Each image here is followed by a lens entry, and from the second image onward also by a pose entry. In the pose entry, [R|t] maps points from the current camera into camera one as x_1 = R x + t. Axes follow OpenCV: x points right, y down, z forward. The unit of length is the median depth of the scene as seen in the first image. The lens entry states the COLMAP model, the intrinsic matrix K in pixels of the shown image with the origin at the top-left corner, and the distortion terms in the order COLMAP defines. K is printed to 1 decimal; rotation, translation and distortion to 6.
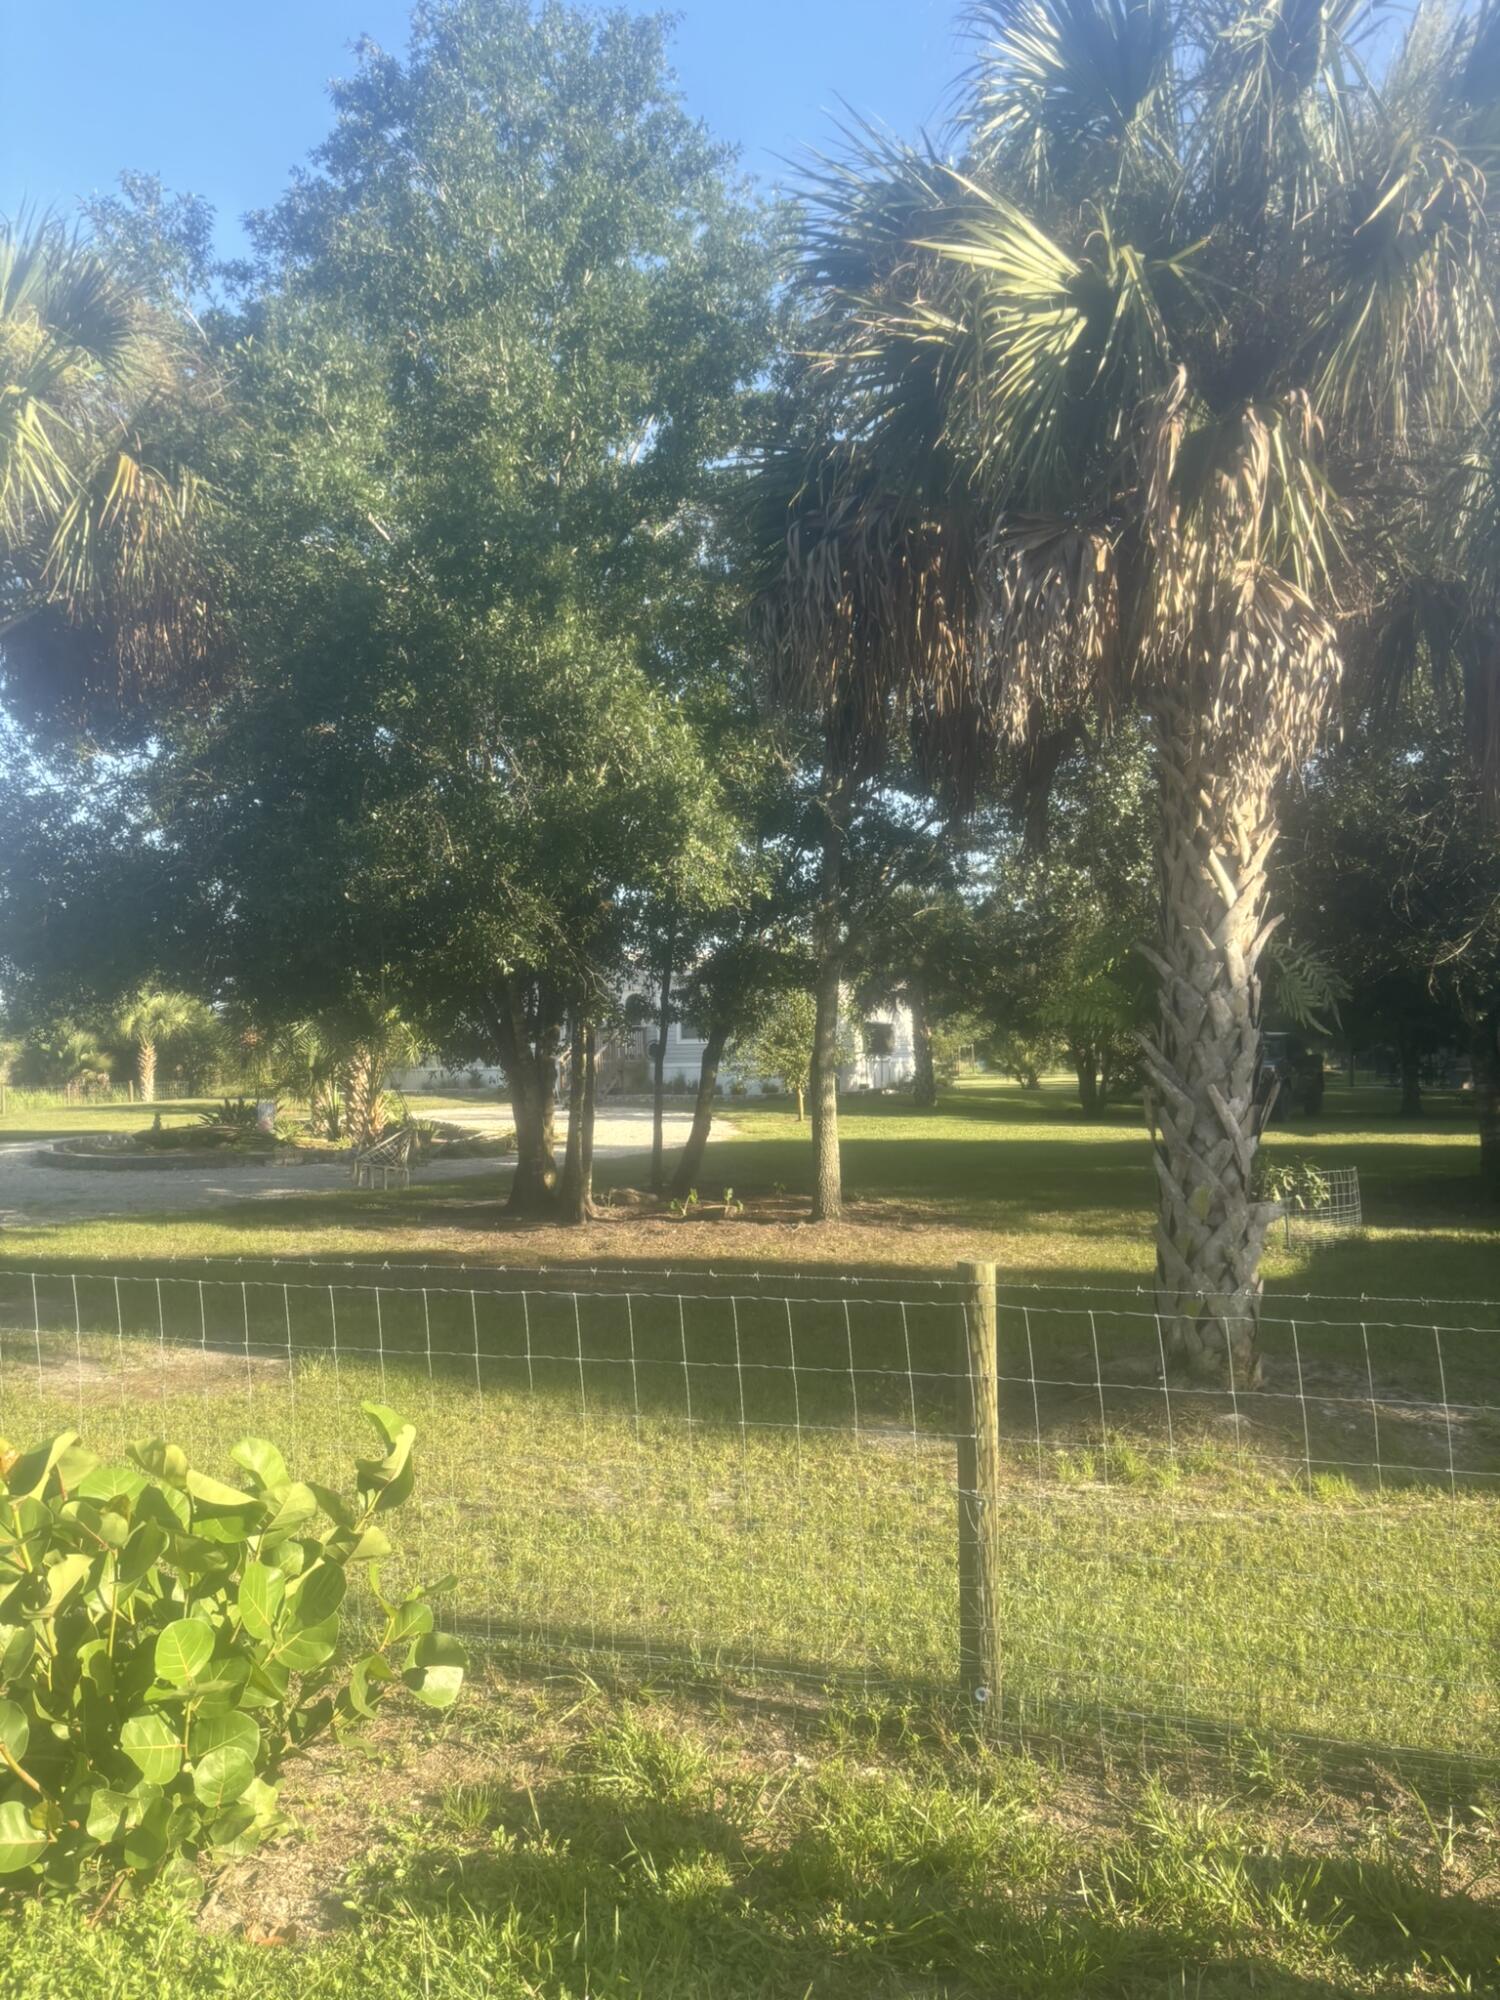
lens RADIAL K [[1516.0, 0, 750.4], [0, 1516.0, 1002.8], [0, 0, 1]] dist [0.056329, -0.068505]
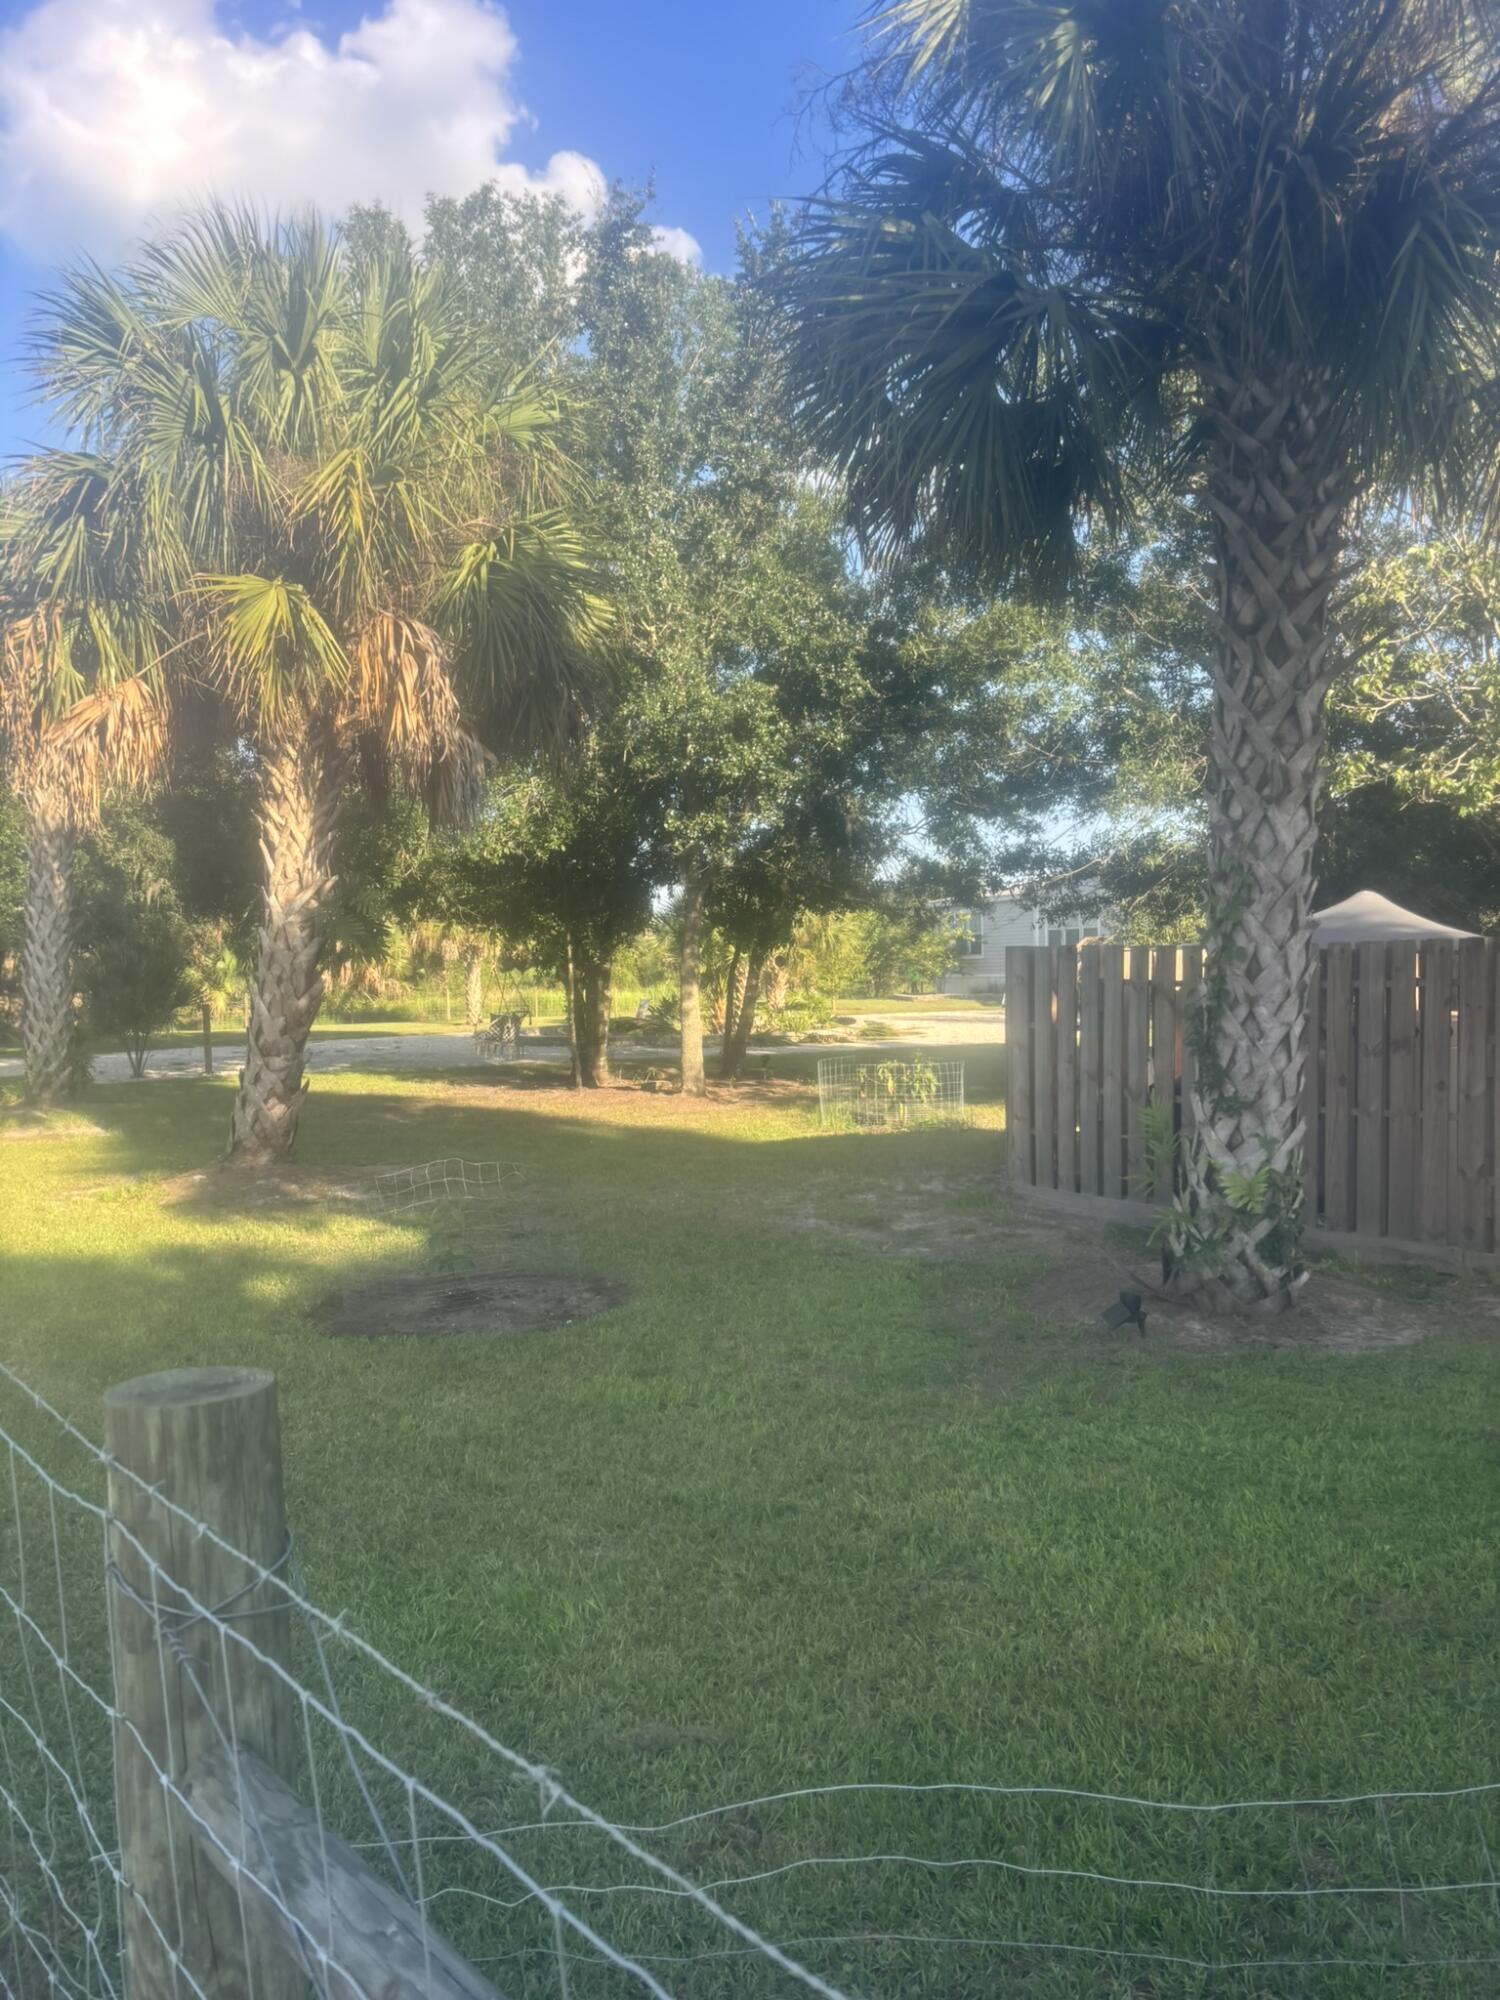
lens RADIAL K [[1516.0, 0, 743.7], [0, 1516.0, 1008.4], [0, 0, 1]] dist [0.056329, -0.068505]
pose [[0.829337, 0.020498, -0.558373, 1.146740], [0.015818, 0.998065, 0.060133, -0.007327], [0.558525, -0.058703, 0.827408, -0.040524]]
